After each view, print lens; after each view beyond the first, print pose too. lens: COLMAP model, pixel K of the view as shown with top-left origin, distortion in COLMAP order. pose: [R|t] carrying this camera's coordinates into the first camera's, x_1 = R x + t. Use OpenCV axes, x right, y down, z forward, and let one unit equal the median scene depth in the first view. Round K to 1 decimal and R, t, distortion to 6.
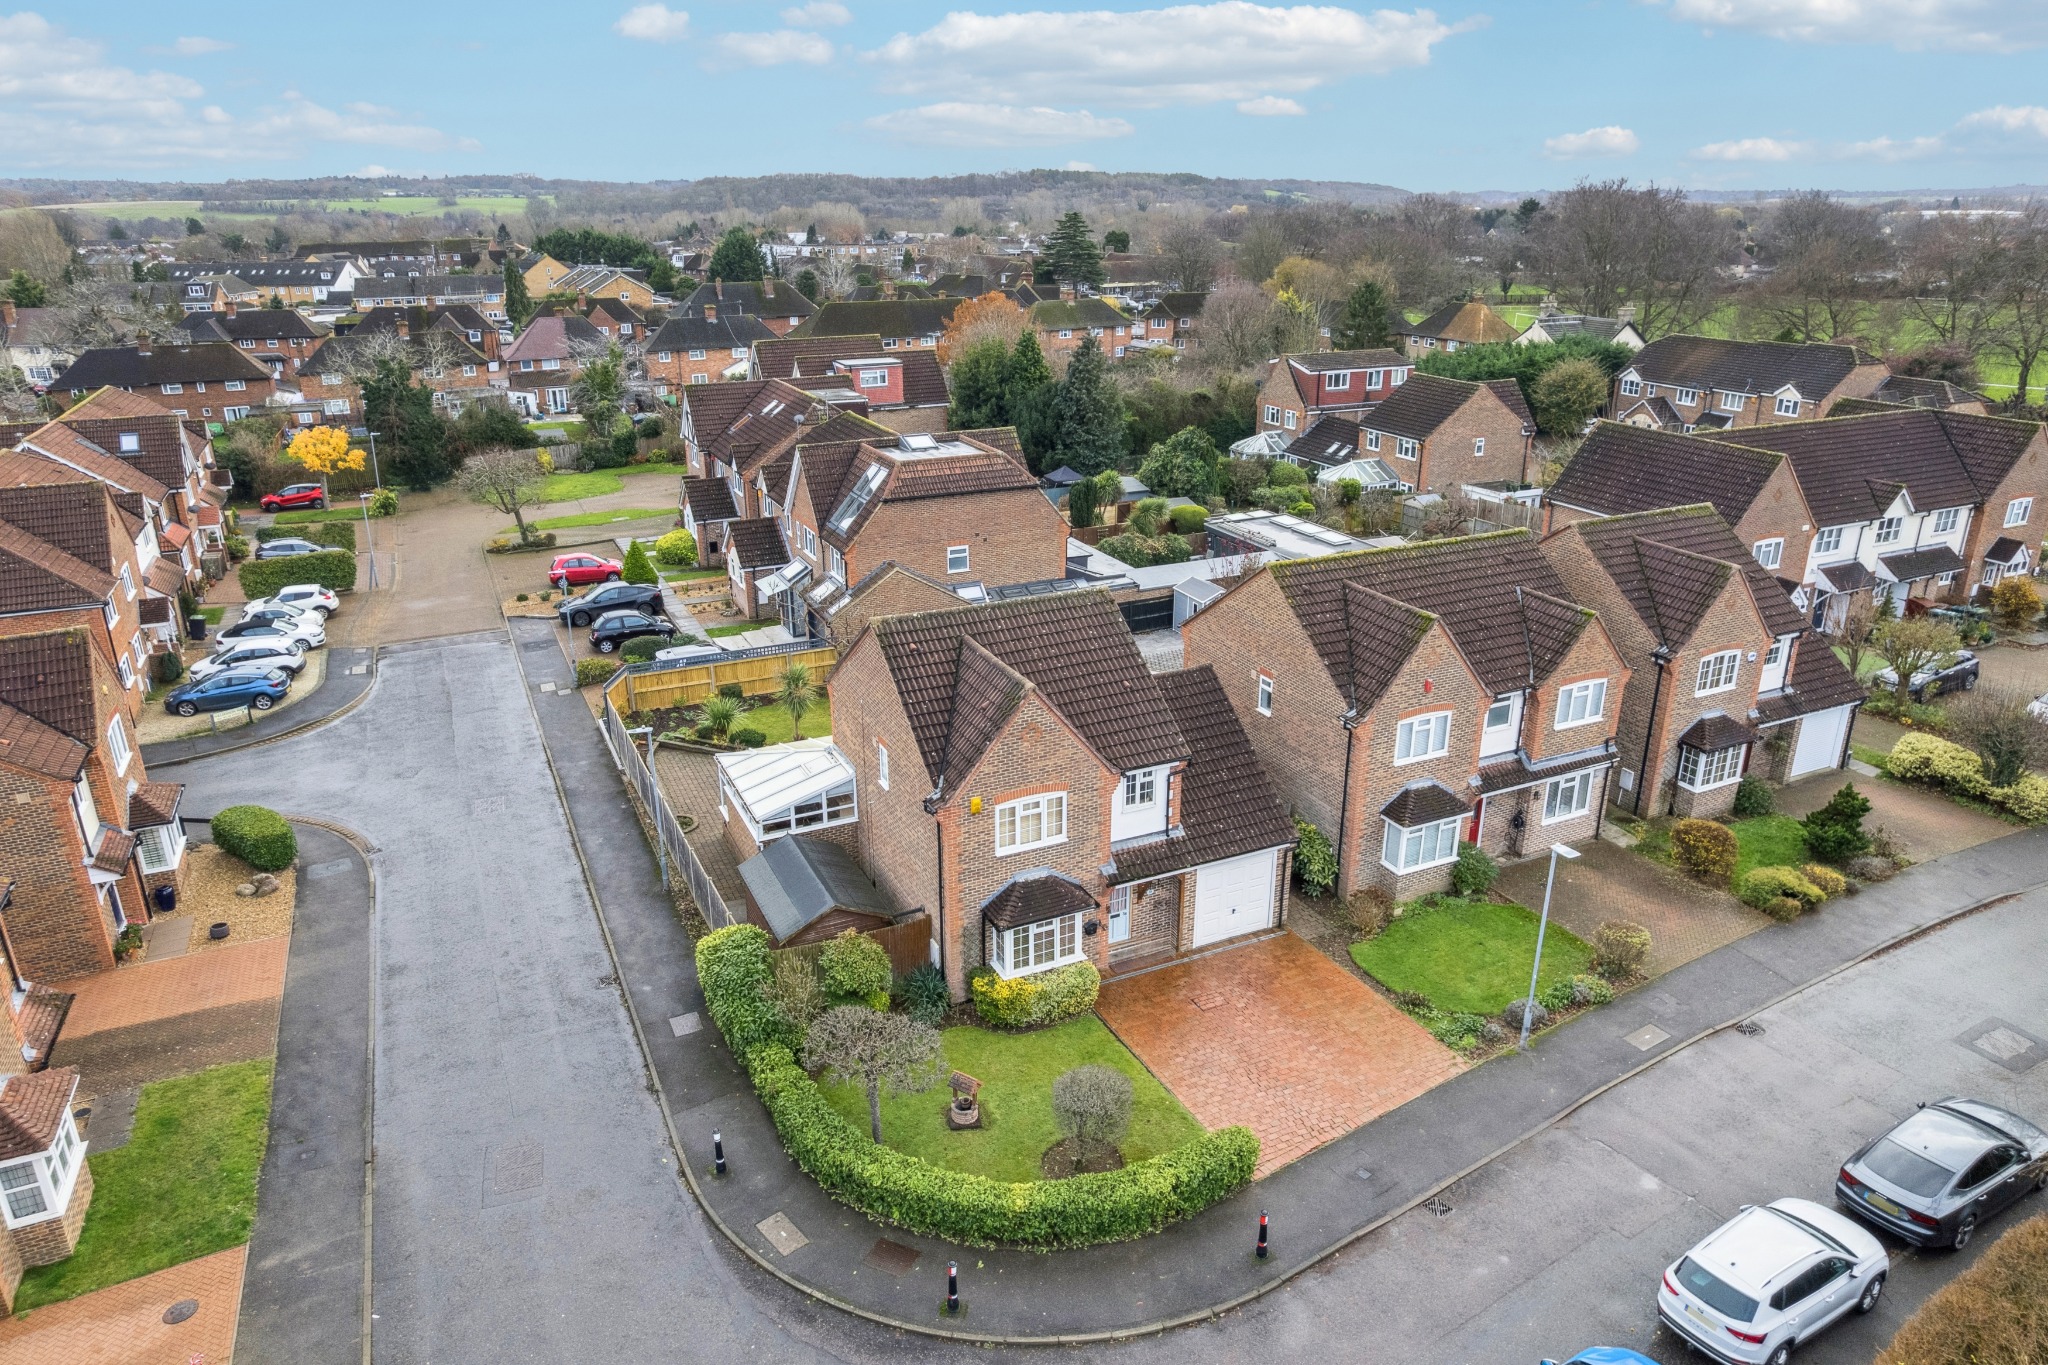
lens RADIAL K [[1292.0, 0, 1024.0], [0, 1292.0, 682.5], [0, 0, 1]] dist [-0.003154, -0.076005]
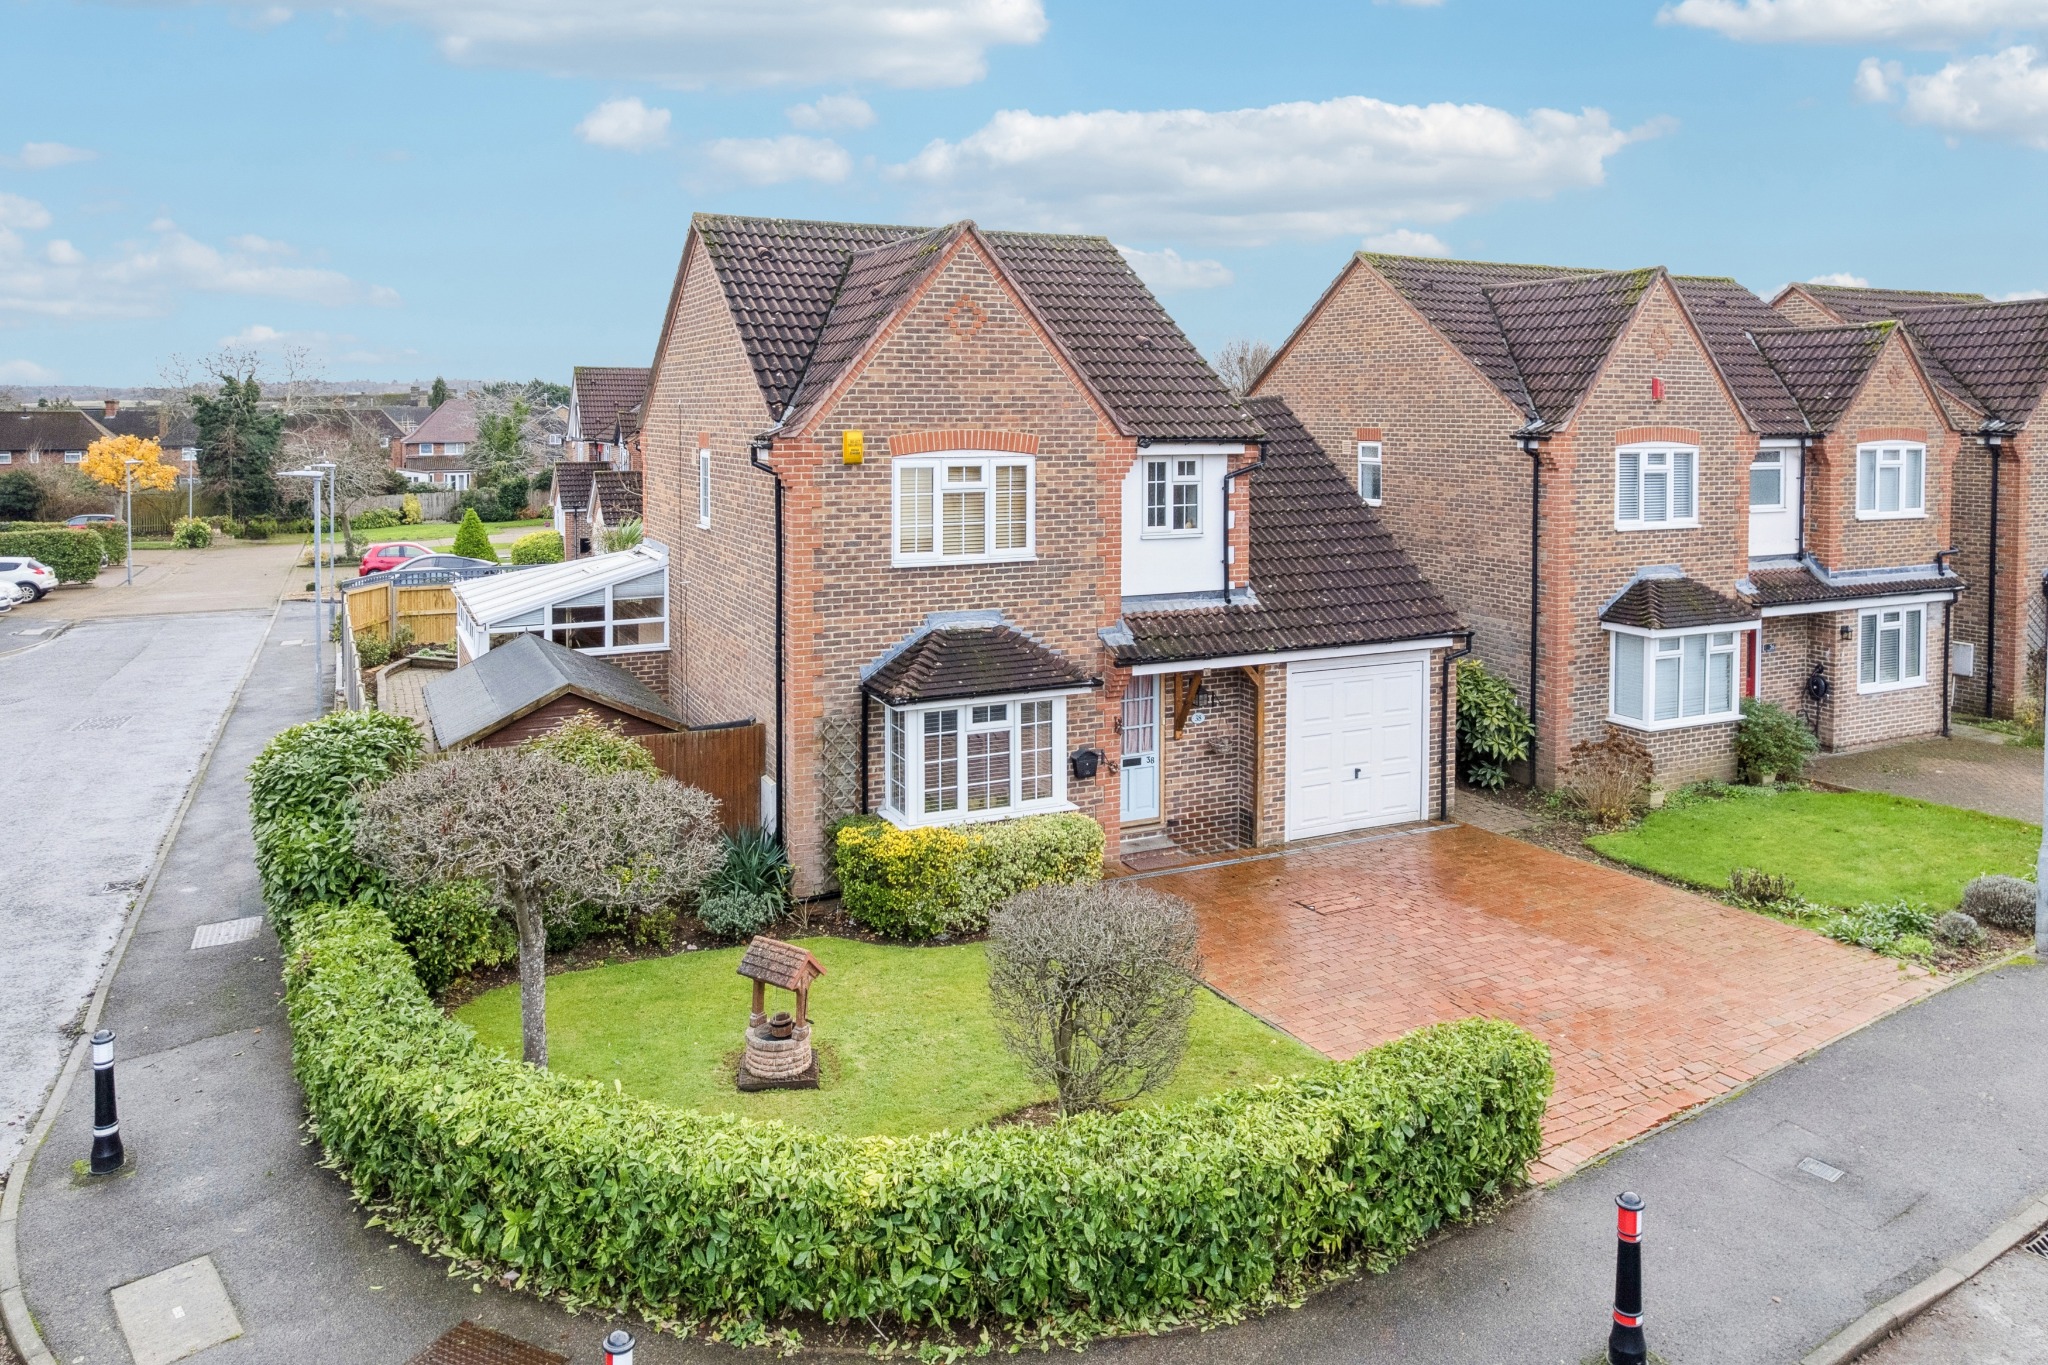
lens RADIAL K [[1419.7, 0, 1020.4], [0, 1419.7, 433.5], [0, 0, 1]] dist [-0.029216, 0.004886]
pose [[0.999956, 0.005009, 0.007877, 0.021431], [-0.002132, 0.944102, -0.329648, 0.247200], [-0.009088, 0.329617, 0.944071, 0.432435]]
